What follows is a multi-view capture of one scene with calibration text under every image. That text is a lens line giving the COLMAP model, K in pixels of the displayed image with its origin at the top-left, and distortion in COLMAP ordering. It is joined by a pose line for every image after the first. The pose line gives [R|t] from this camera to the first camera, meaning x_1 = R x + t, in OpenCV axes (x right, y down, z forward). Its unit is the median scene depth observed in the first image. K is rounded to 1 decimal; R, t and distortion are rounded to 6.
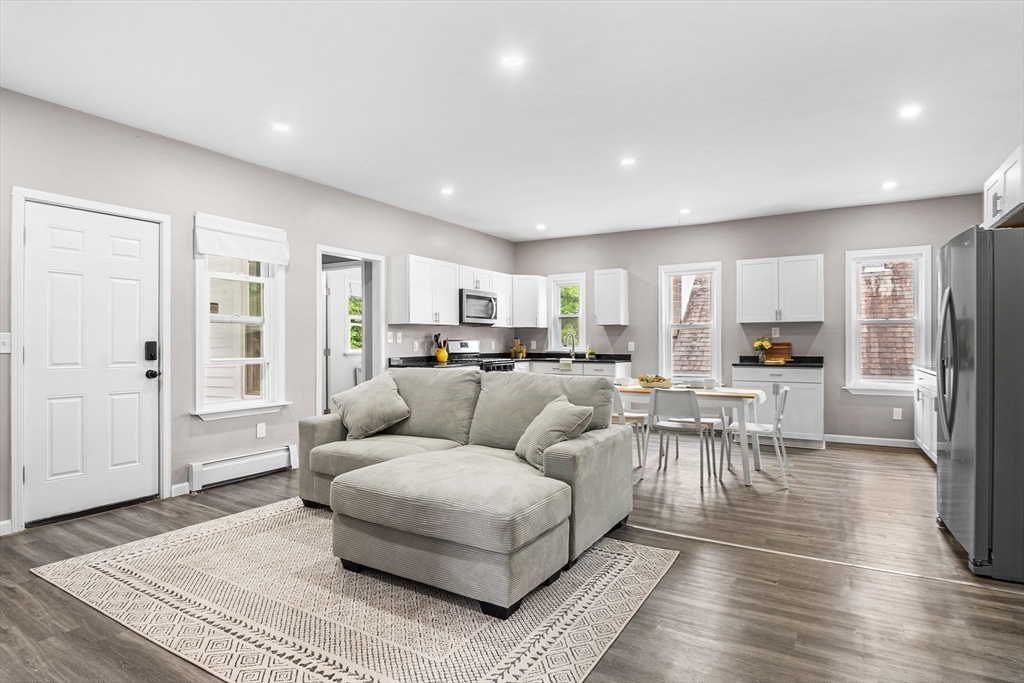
lens RADIAL K [[548.9, 0, 510.7], [0, 548.9, 341.4], [0, 0, 1]] dist [-0.012122, -0.000097]
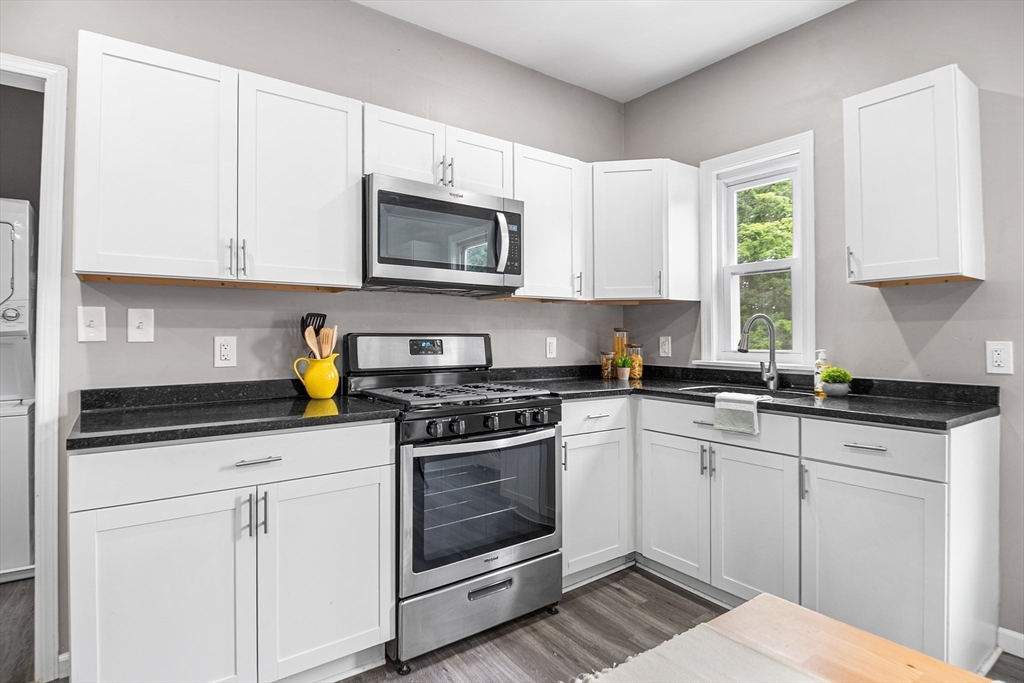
lens RADIAL K [[548.9, 0, 508.1], [0, 548.9, 313.2], [0, 0, 1]] dist [-0.012122, -0.000097]
pose [[0.917490, -0.015336, -0.397462, 0.102281], [-0.001683, 0.999098, -0.042436, -0.000389], [0.397754, 0.039604, 0.916637, 0.653067]]
